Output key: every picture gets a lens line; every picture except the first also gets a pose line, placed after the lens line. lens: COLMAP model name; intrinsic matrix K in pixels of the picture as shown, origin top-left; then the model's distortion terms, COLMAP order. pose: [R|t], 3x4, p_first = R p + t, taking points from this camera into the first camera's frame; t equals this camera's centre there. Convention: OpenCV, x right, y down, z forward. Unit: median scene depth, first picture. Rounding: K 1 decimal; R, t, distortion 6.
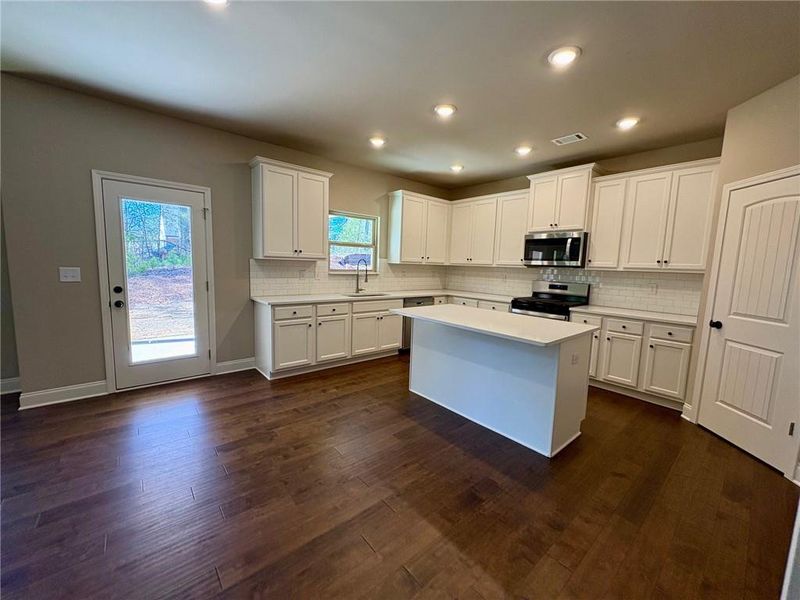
lens RADIAL K [[321.5, 0, 400.7], [0, 321.5, 297.7], [0, 0, 1]] dist [-0.002343, 0.000953]
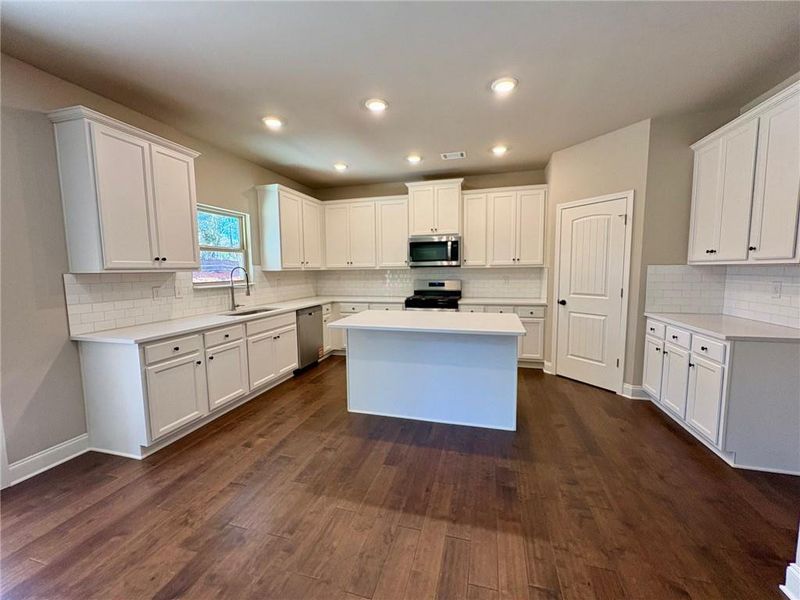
lens RADIAL K [[321.5, 0, 401.7], [0, 321.5, 299.1], [0, 0, 1]] dist [-0.002343, 0.000953]
pose [[0.825579, -0.096037, 0.556054, -0.277292], [0.098946, 0.994781, 0.024905, -0.025476], [-0.555544, 0.034459, 0.830773, 0.146037]]
